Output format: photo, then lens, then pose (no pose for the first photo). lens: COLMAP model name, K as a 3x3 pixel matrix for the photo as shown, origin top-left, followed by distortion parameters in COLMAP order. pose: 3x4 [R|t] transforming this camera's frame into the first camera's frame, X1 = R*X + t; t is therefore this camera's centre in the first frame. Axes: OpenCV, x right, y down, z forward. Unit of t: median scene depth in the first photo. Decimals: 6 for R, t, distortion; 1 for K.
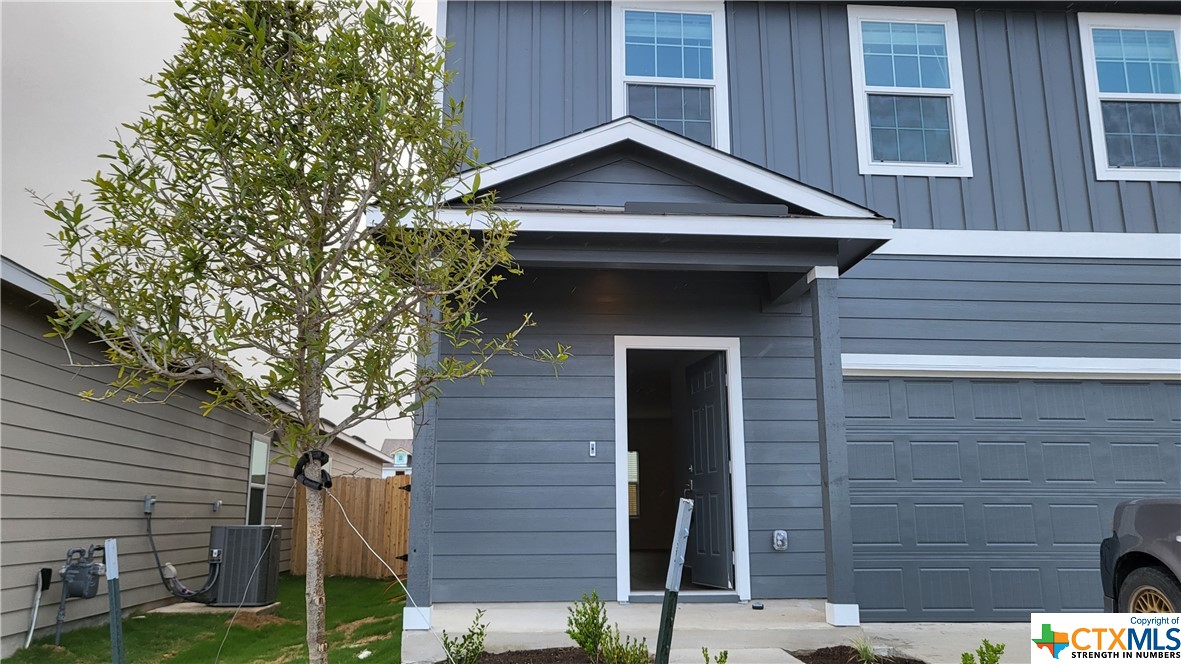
lens RADIAL K [[917.8, 0, 579.8], [0, 917.8, 315.8], [0, 0, 1]] dist [-0.022516, 0.070786]
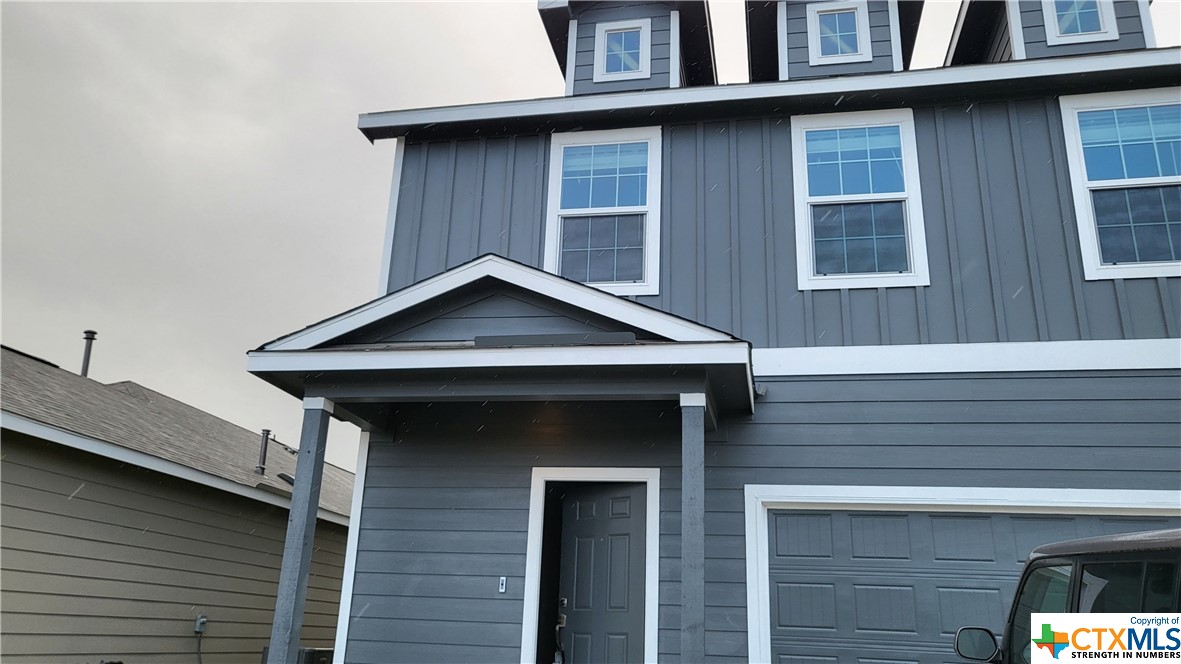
lens RADIAL K [[909.4, 0, 586.0], [0, 909.4, 329.4], [0, 0, 1]] dist [-0.006035, 0.002640]
pose [[0.960035, -0.051058, -0.275182, 0.349243], [0.017909, 0.992411, -0.121654, -0.005809], [0.279305, 0.111864, 0.953664, 0.057425]]
